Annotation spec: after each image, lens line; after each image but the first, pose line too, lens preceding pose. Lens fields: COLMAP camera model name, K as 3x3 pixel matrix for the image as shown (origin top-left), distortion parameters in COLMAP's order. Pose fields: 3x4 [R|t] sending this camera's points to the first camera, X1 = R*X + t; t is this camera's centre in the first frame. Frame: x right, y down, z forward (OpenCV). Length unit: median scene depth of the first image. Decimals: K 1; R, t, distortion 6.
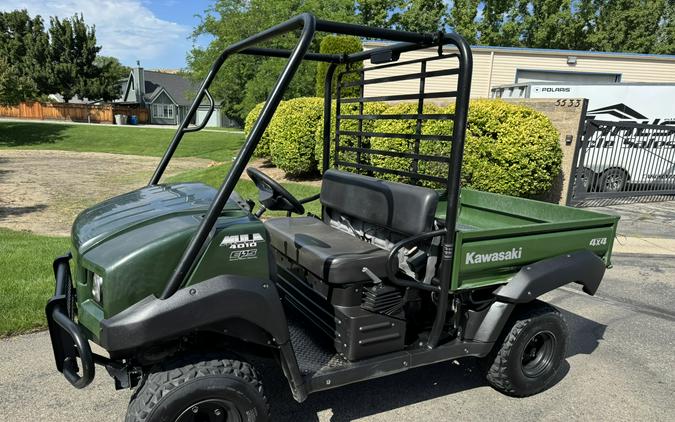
lens RADIAL K [[468.6, 0, 339.4], [0, 468.6, 271.0], [0, 0, 1]] dist [0.049005, -0.047774]
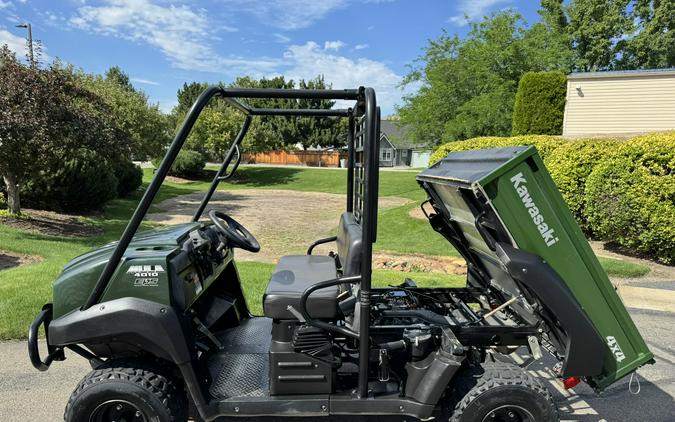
lens RADIAL K [[468.6, 0, 339.4], [0, 468.6, 271.0], [0, 0, 1]] dist [0.049005, -0.047774]
pose [[0.904944, 0.075138, -0.418844, 0.107587], [-0.107917, 0.992632, -0.055090, -0.007234], [0.411619, 0.095054, 0.906385, 0.016329]]
